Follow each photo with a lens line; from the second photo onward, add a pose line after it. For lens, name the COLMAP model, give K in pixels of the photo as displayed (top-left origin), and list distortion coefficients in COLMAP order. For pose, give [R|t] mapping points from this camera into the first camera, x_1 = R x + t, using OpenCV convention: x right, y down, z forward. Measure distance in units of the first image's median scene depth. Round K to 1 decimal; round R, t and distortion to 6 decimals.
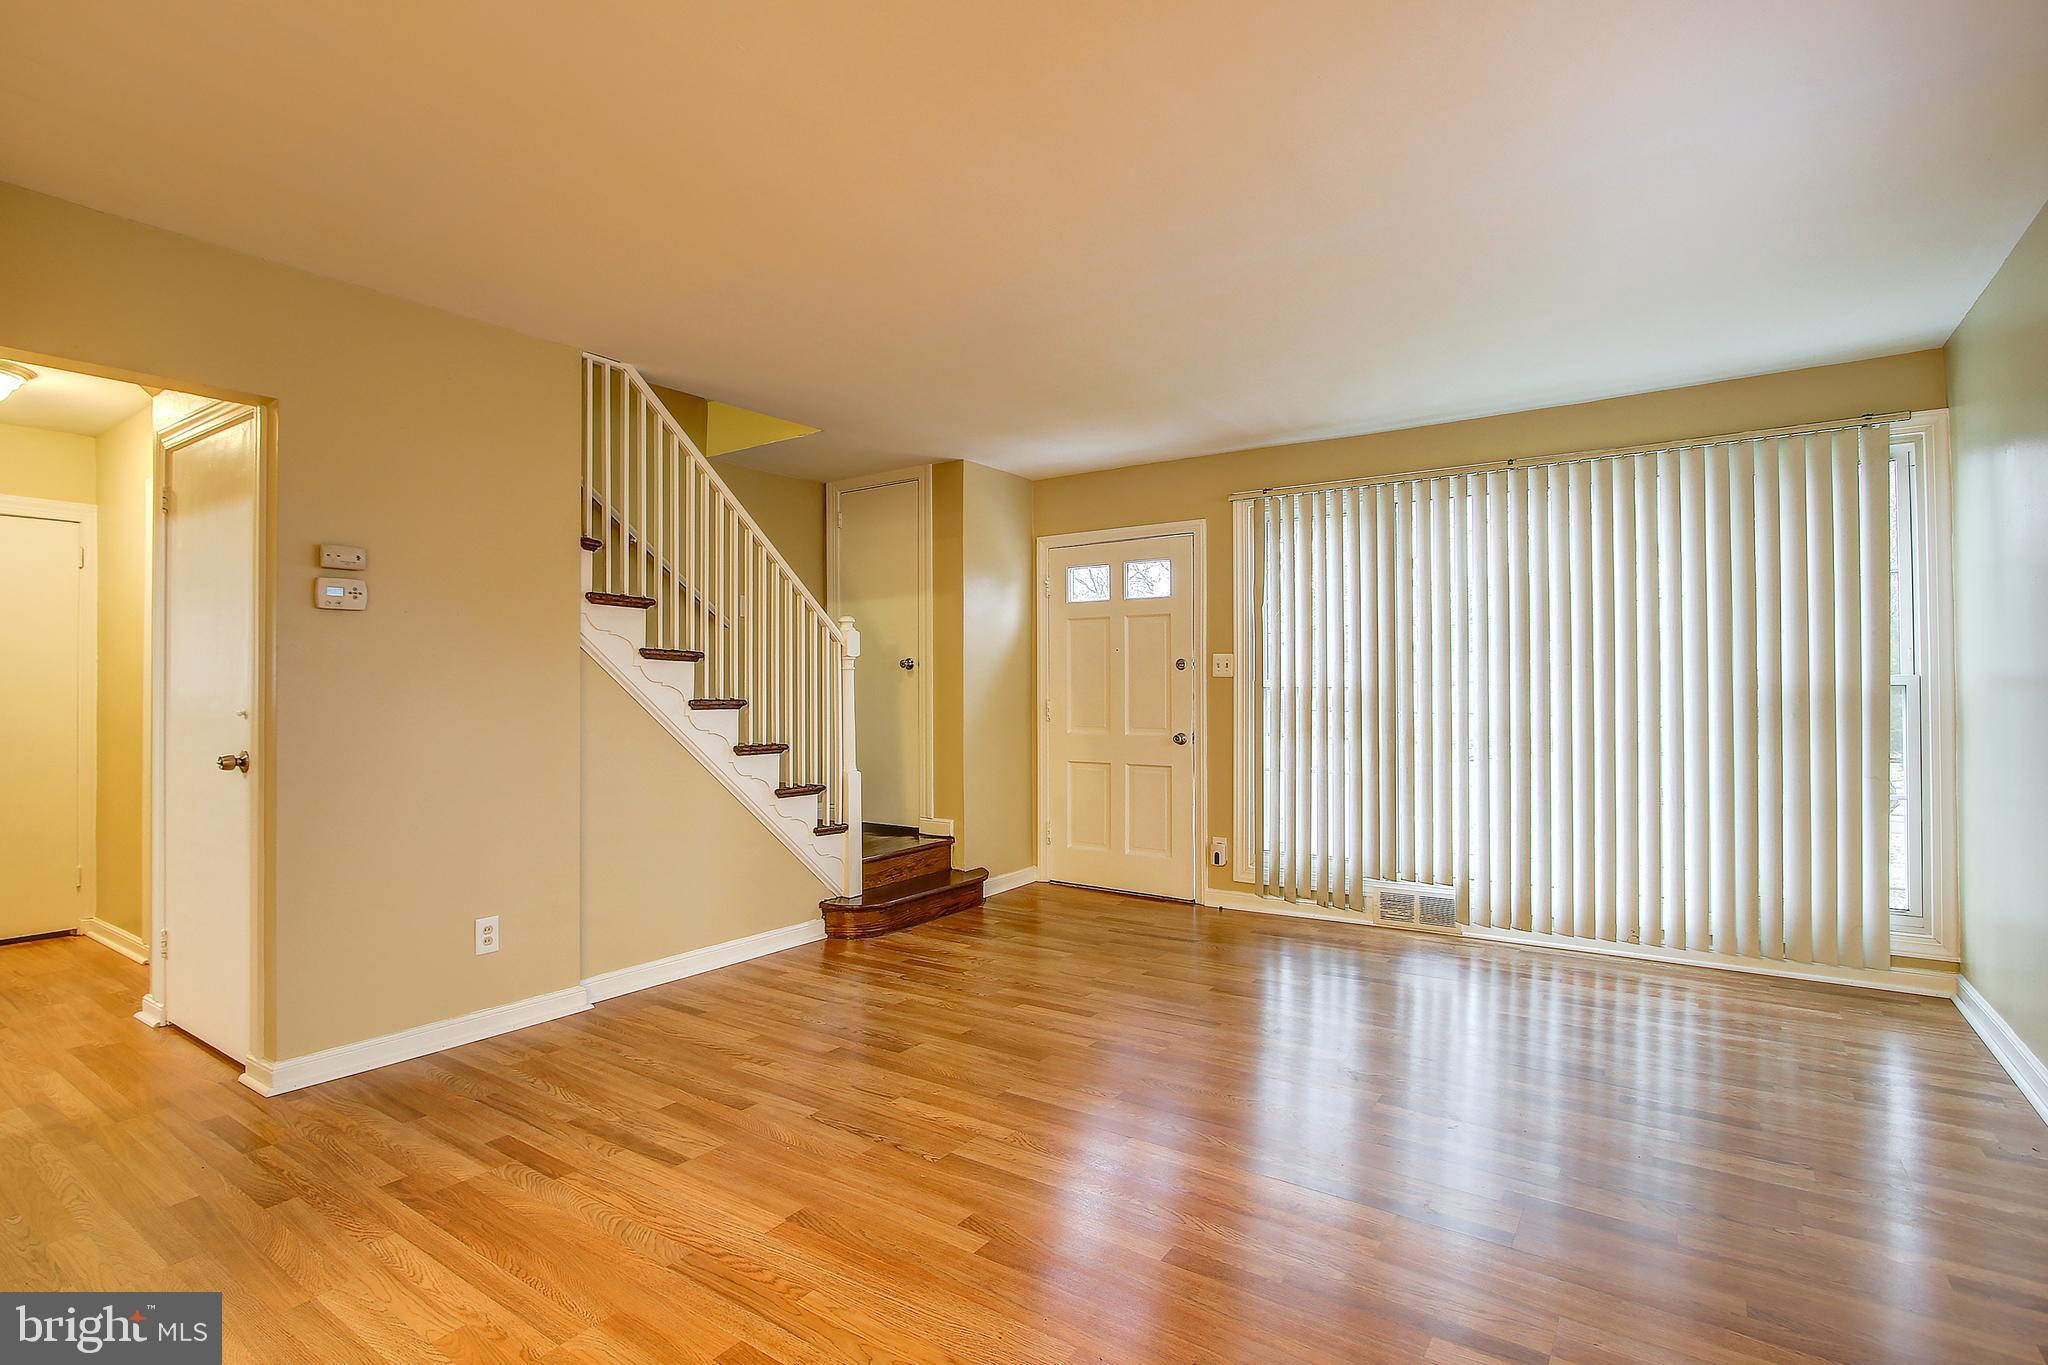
lens RADIAL K [[984.0, 0, 937.8], [0, 984.0, 674.6], [0, 0, 1]] dist [-0.015723, 0.000730]
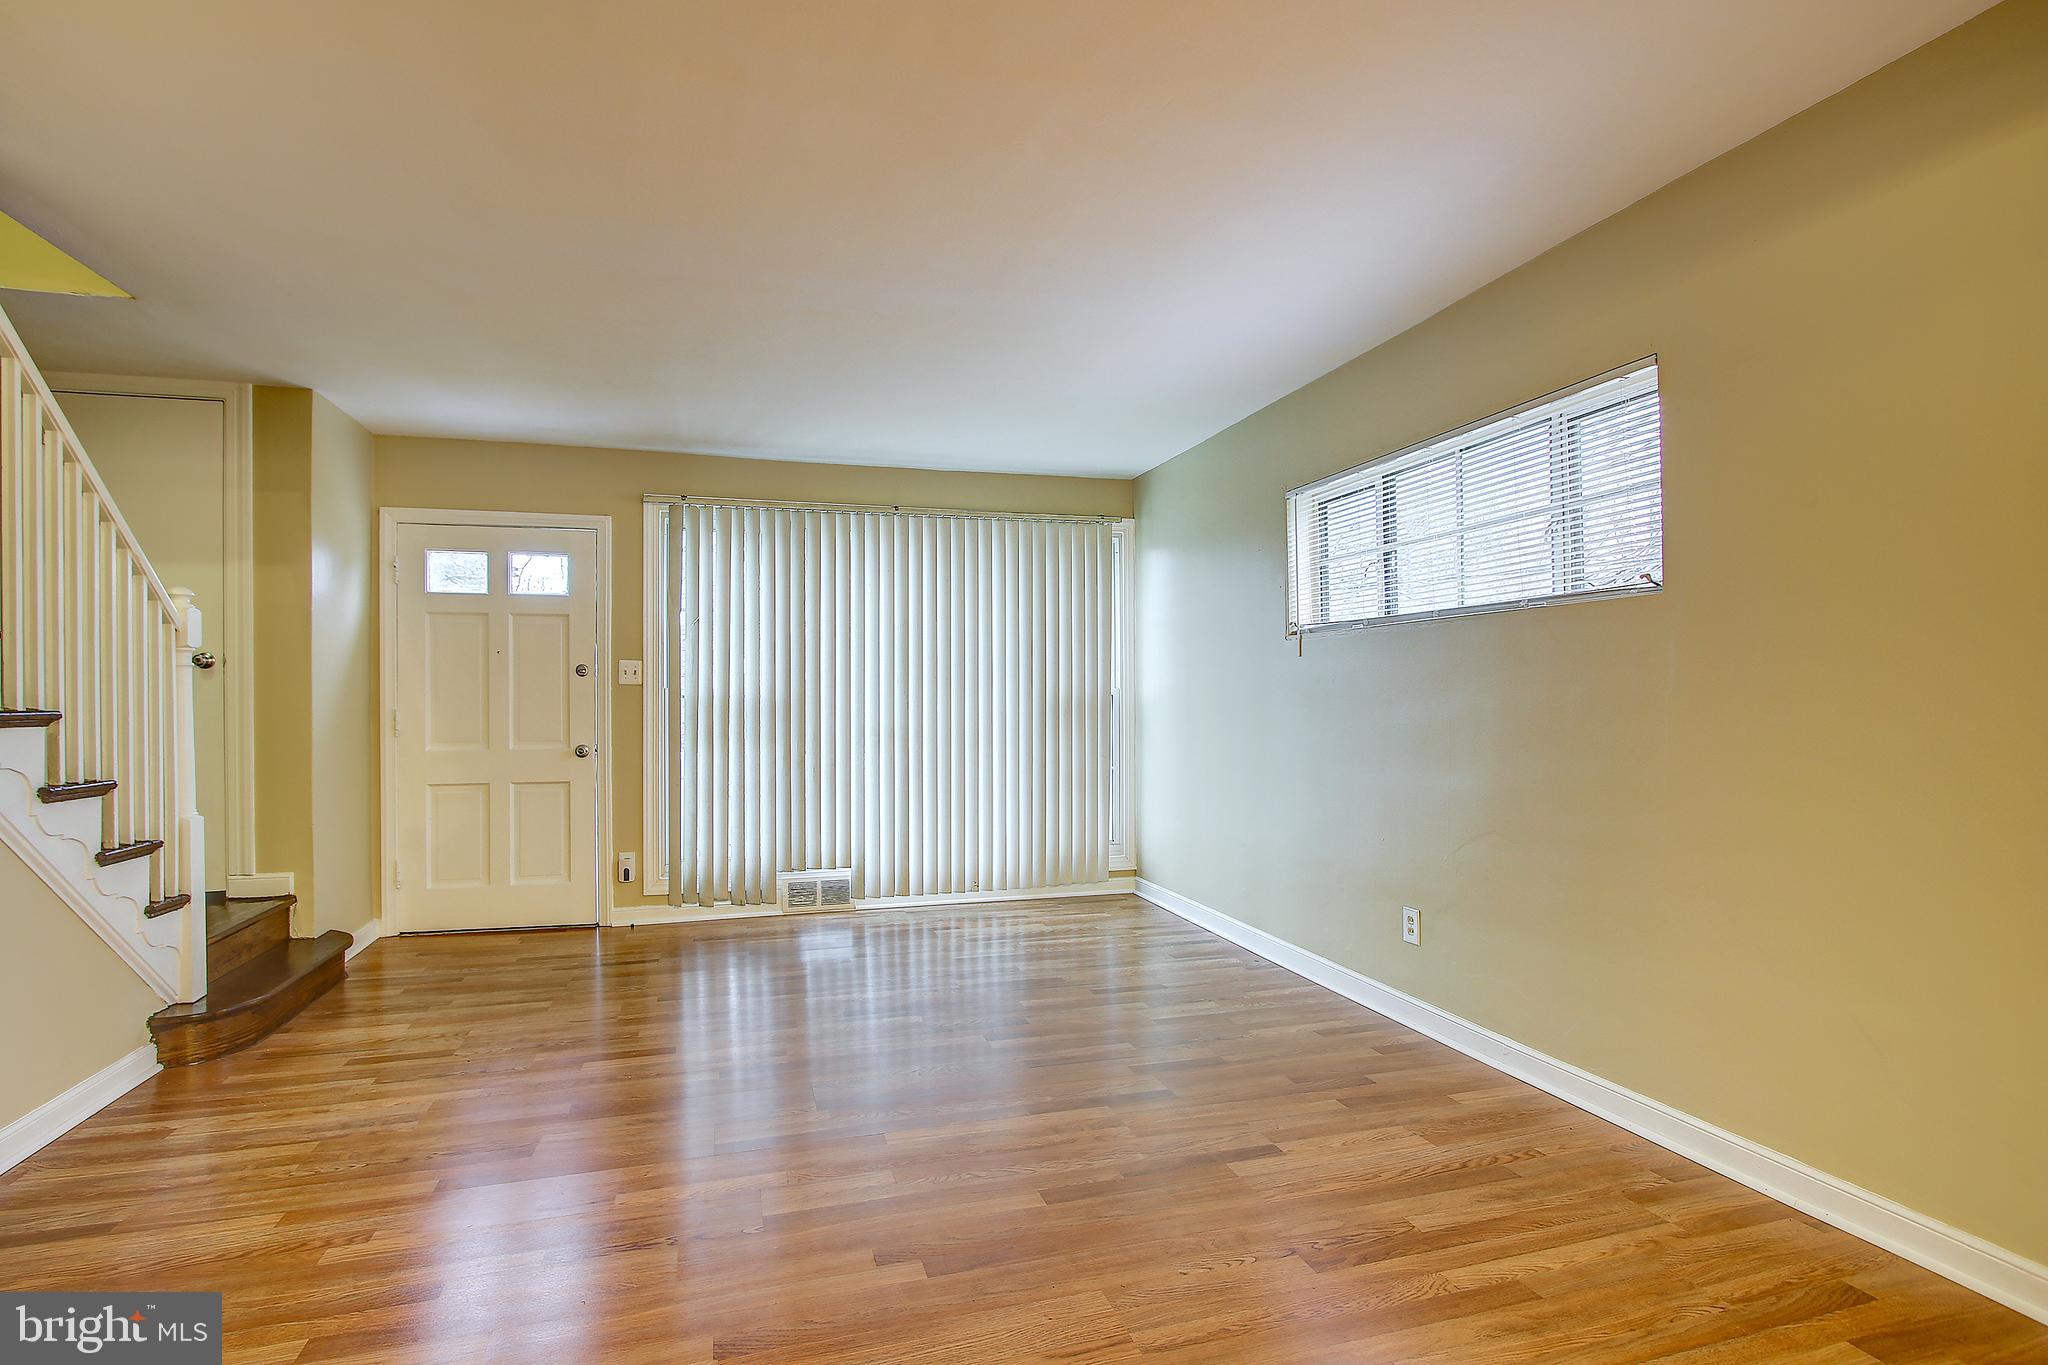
lens RADIAL K [[976.0, 0, 1019.8], [0, 976.0, 702.6], [0, 0, 1]] dist [-0.015775, 0.000605]
pose [[0.608520, -0.001869, 0.793536, -0.254793], [-0.011449, 0.999872, 0.011134, 0.005464], [-0.793456, -0.015860, 0.608421, 0.136798]]
